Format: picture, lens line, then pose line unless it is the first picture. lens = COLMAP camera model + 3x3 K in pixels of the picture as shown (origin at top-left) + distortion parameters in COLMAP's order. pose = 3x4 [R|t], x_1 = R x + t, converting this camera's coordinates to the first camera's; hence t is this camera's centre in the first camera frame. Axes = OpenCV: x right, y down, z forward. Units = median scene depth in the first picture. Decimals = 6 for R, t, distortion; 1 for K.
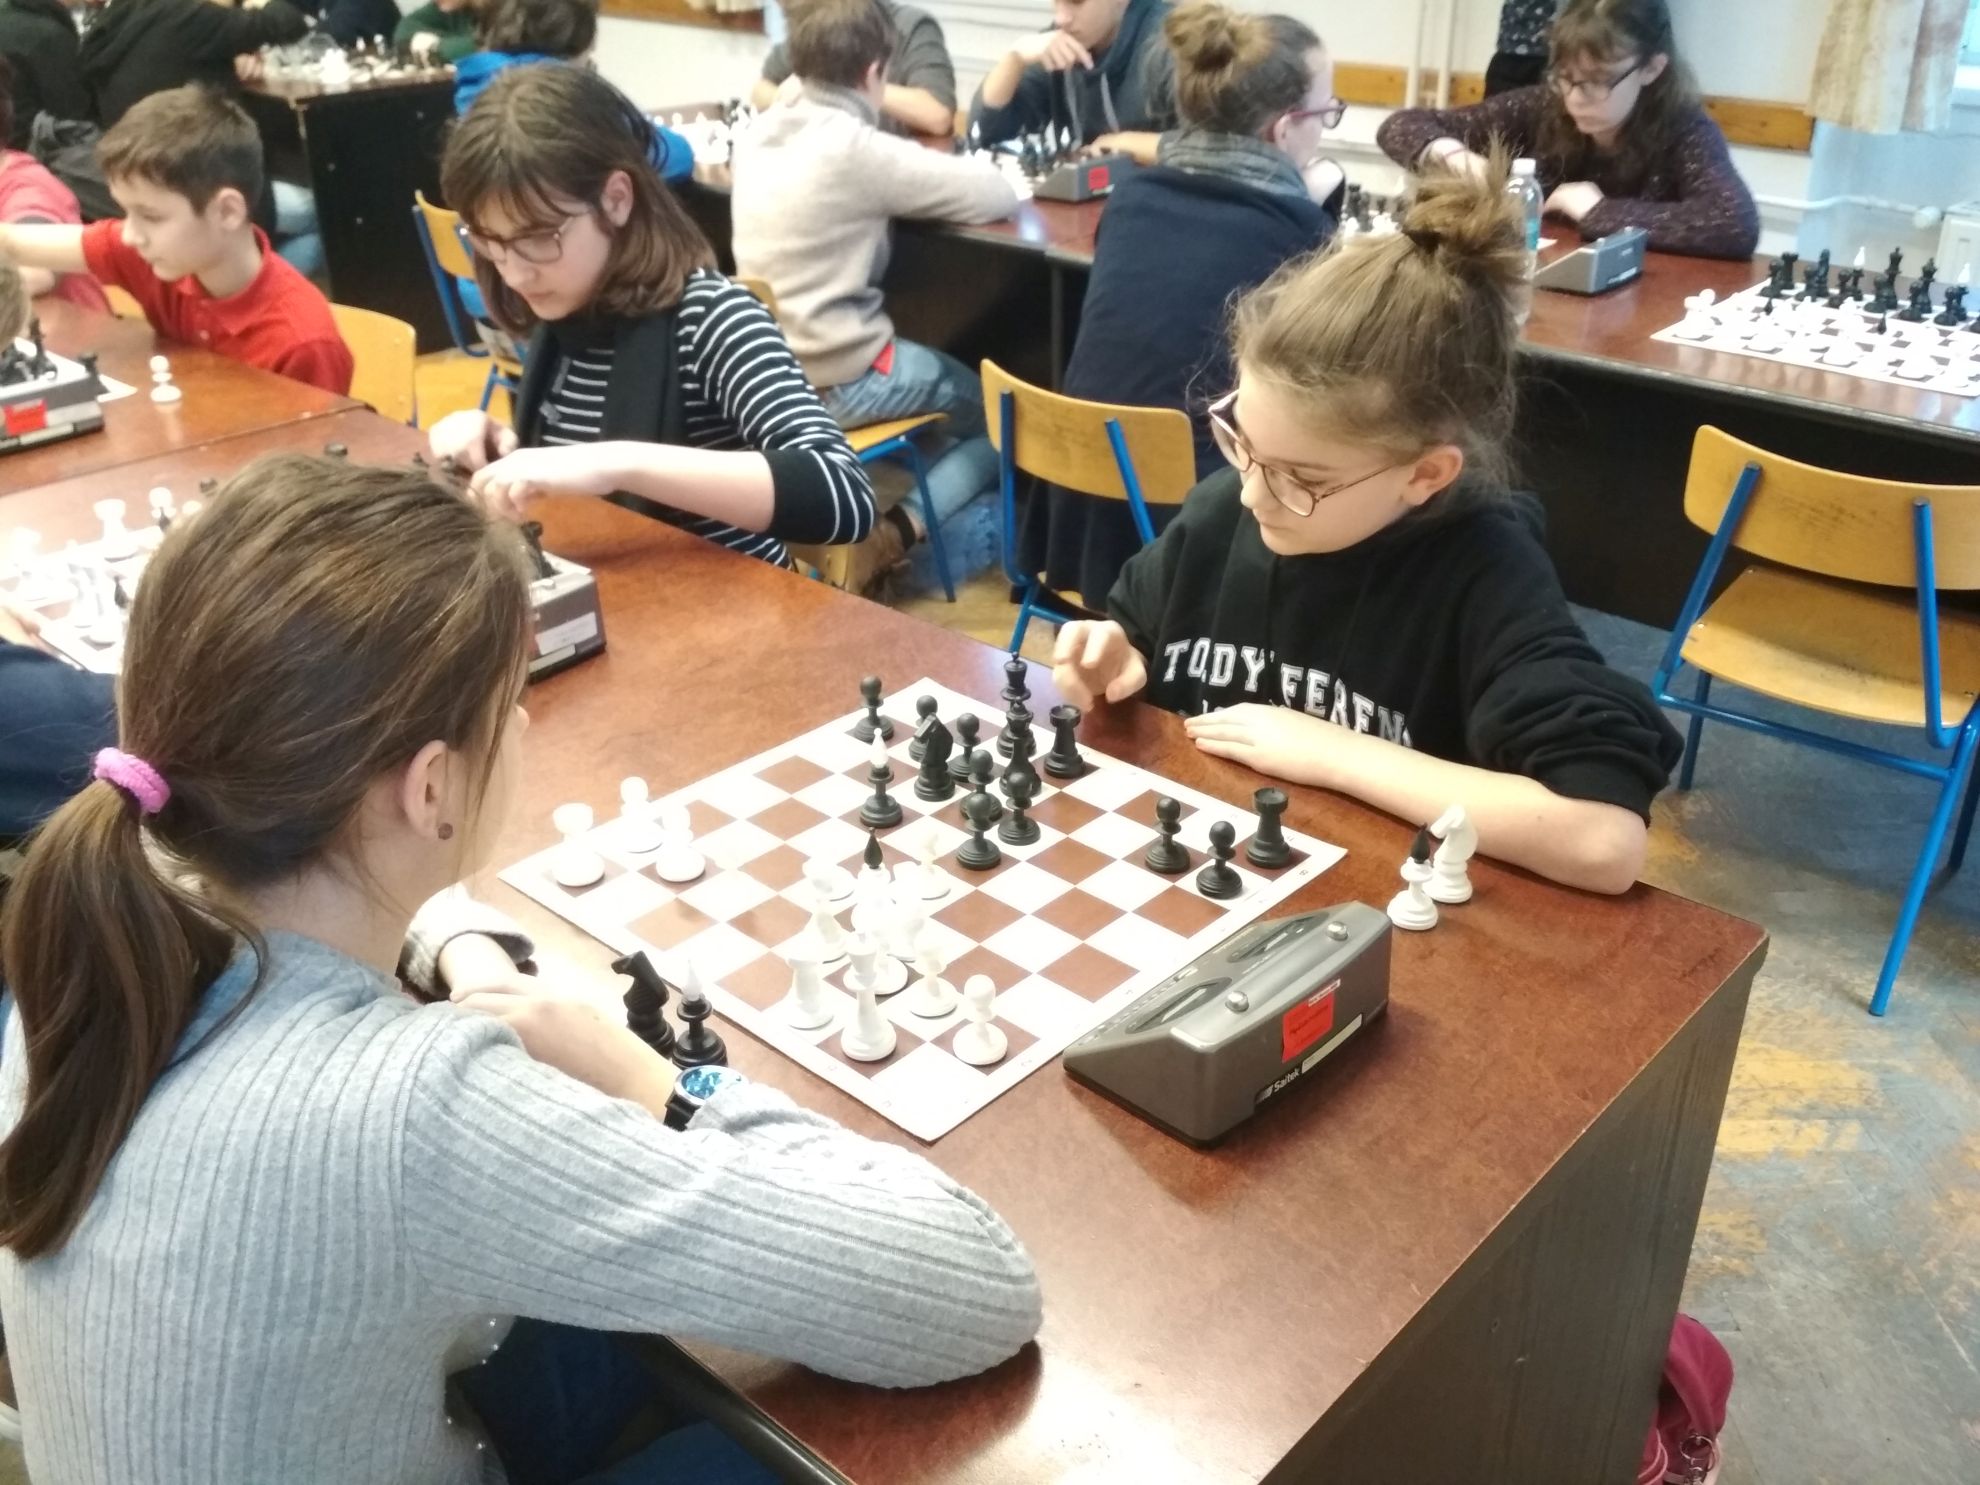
lens RADIAL K [[1846.8, 0, 825.6], [0, 1846.8, 738.9], [0, 0, 1]] dist [0.160440, -0.232820]
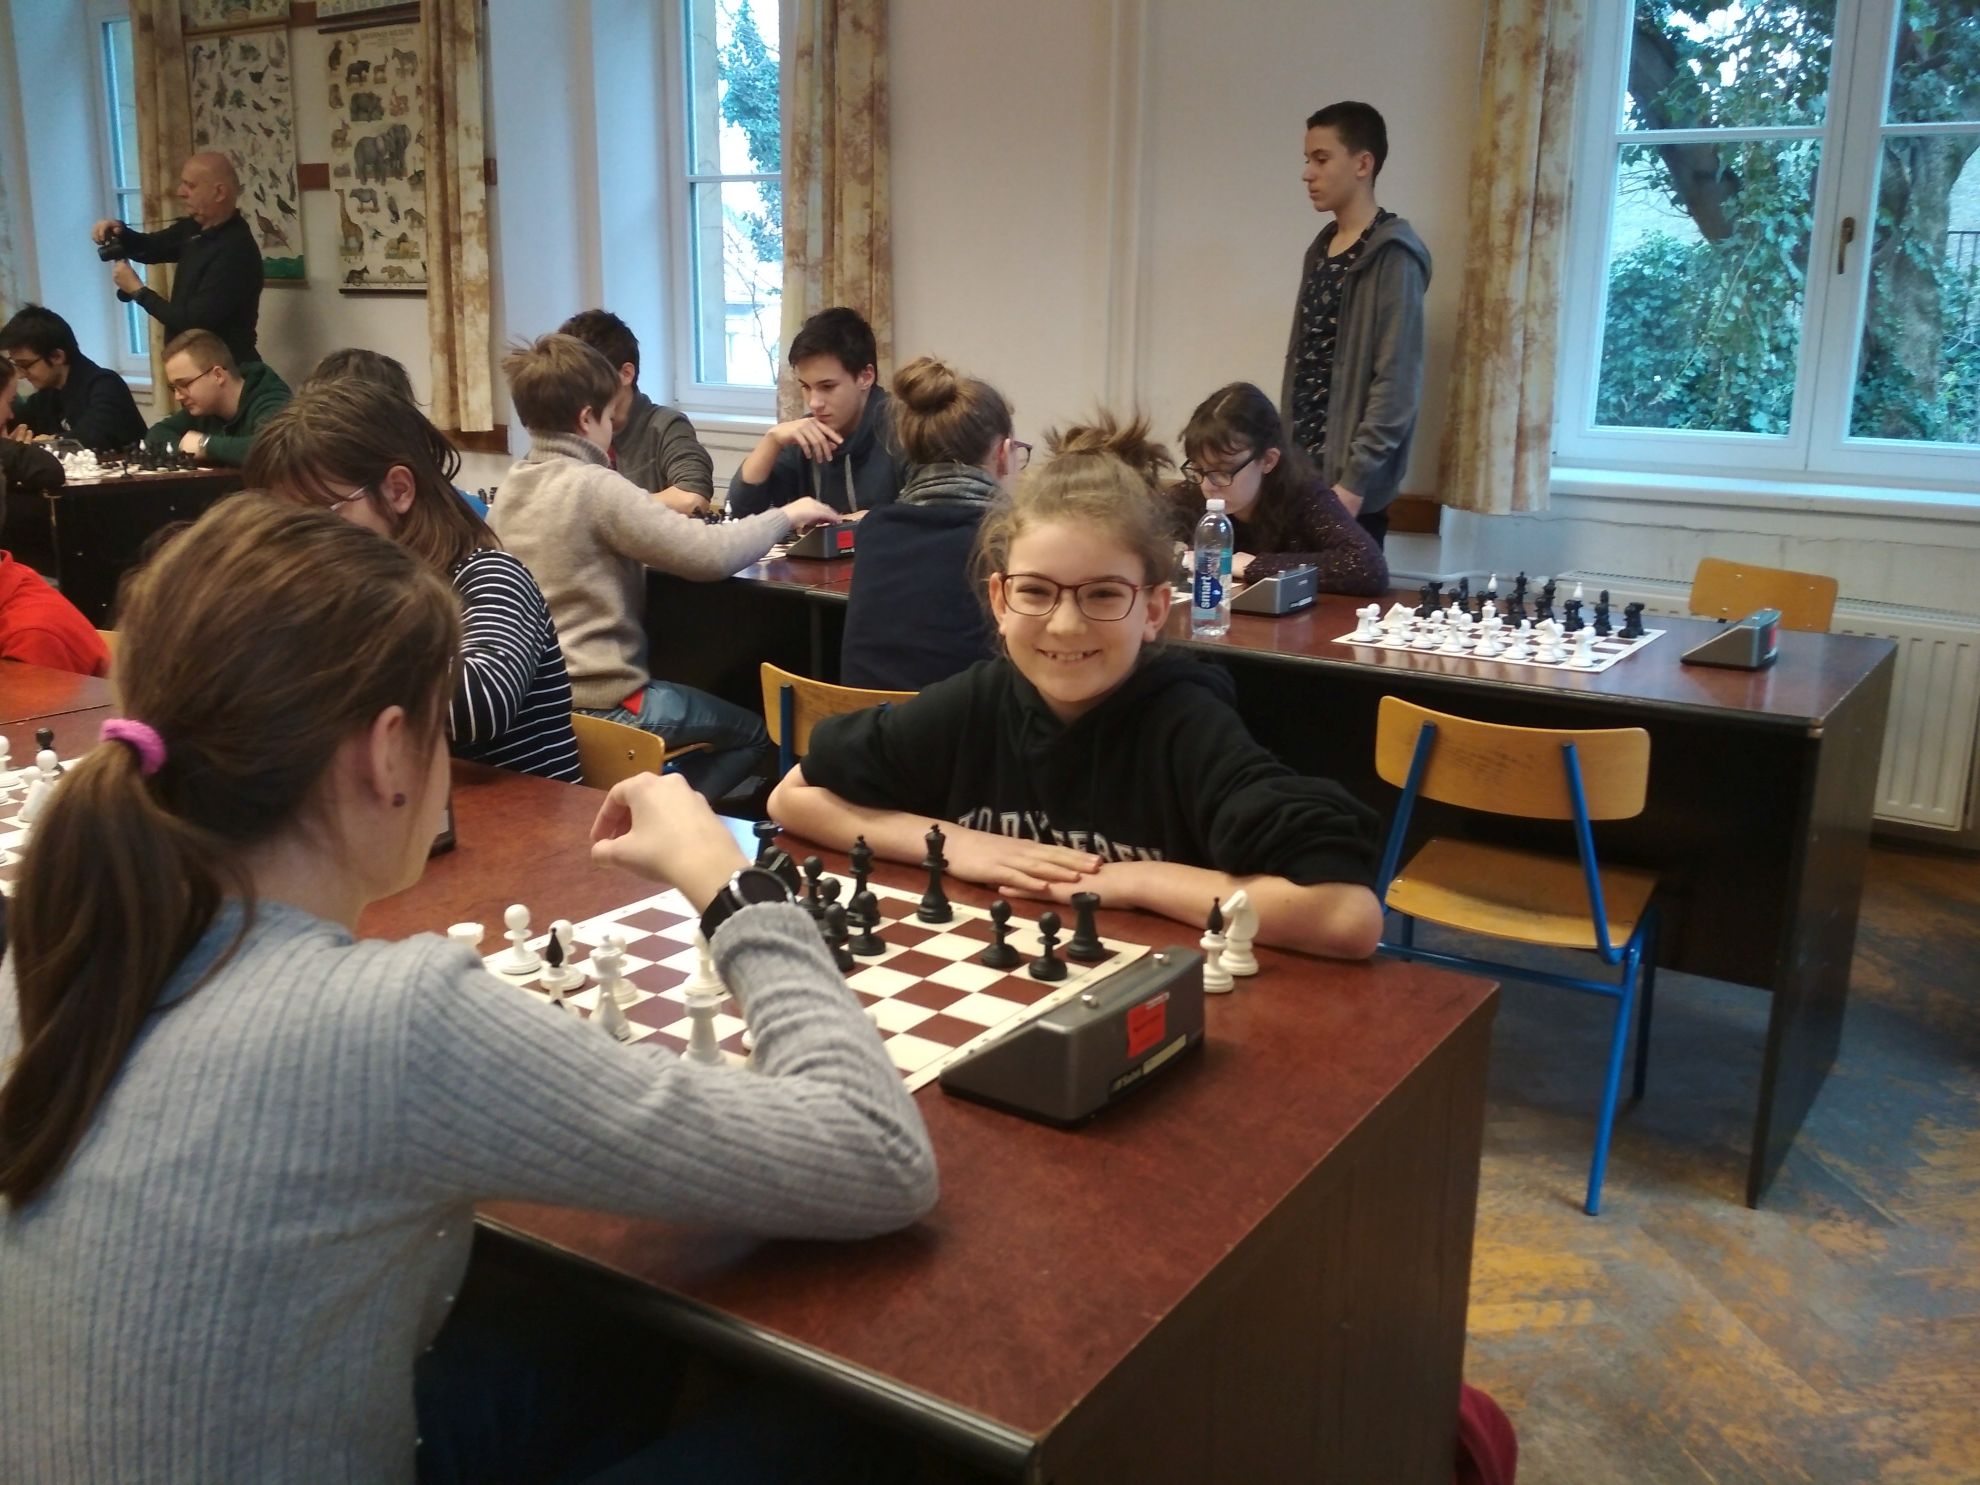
lens RADIAL K [[1846.8, 0, 825.6], [0, 1846.8, 738.9], [0, 0, 1]] dist [0.160440, -0.232820]
pose [[0.988528, 0.001128, 0.151036, -0.097906], [0.033992, 0.972658, -0.229740, 0.204454], [-0.147165, 0.232238, 0.961461, -0.106594]]
